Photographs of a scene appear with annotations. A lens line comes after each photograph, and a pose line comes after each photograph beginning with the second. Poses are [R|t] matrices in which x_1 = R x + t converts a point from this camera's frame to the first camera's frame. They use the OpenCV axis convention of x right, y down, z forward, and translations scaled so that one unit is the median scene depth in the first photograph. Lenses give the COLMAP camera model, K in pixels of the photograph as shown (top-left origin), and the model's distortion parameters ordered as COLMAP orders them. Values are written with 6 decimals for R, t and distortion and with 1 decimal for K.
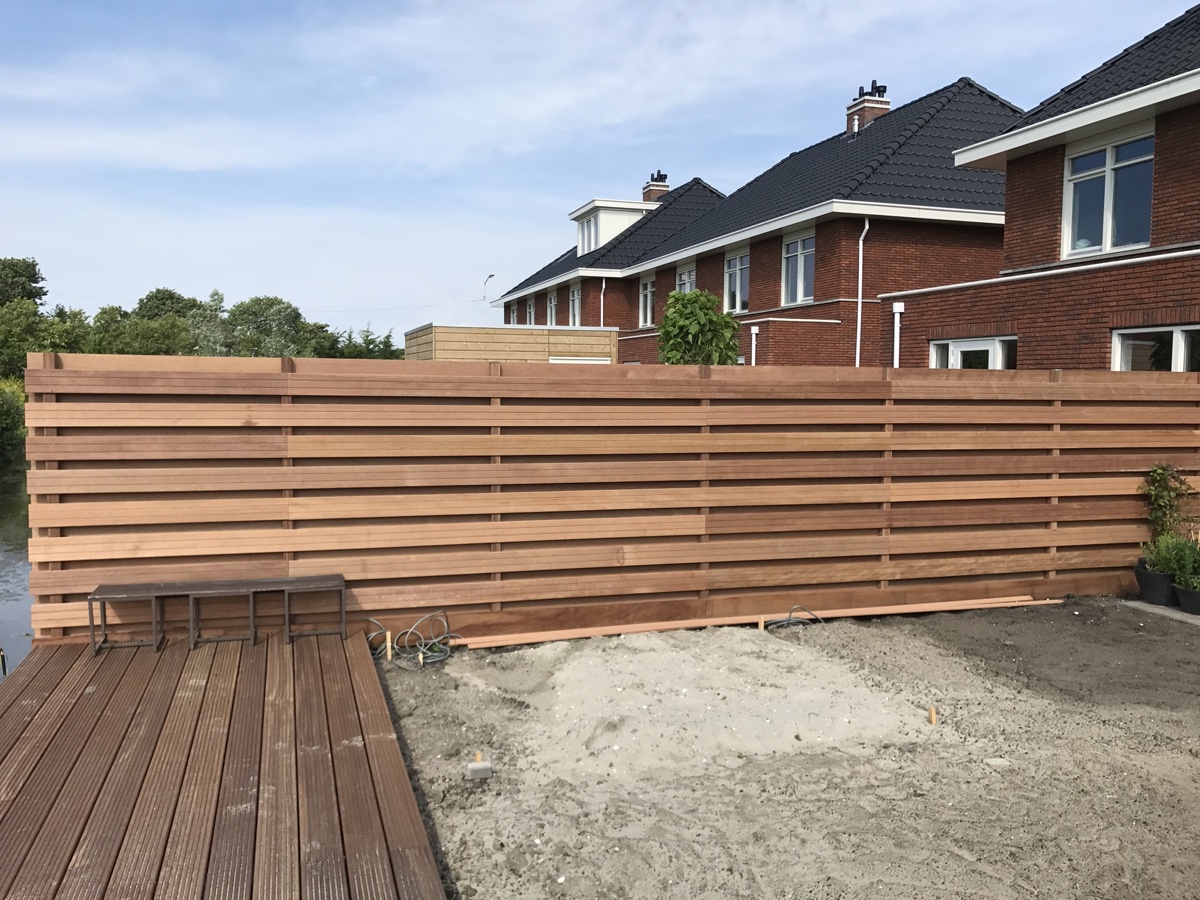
lens RADIAL K [[969.6, 0, 623.9], [0, 969.6, 444.4], [0, 0, 1]] dist [0.000765, 0.006409]
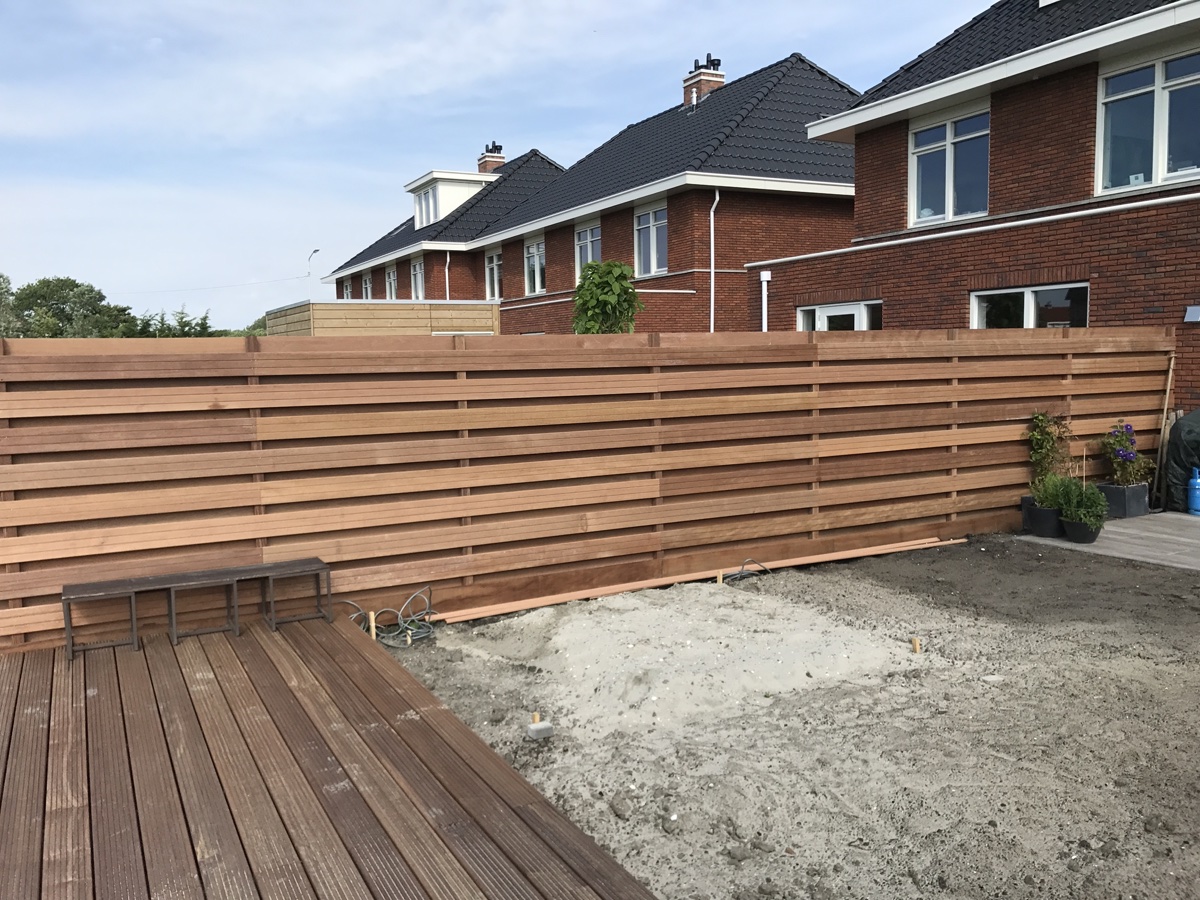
lens RADIAL K [[969.6, 0, 623.9], [0, 969.6, 444.4], [0, 0, 1]] dist [0.000765, 0.006409]
pose [[0.983697, -0.048643, 0.173133, -0.130611], [0.043884, 0.998549, 0.031208, 0.002740], [-0.174400, -0.023102, 0.984404, -0.012016]]
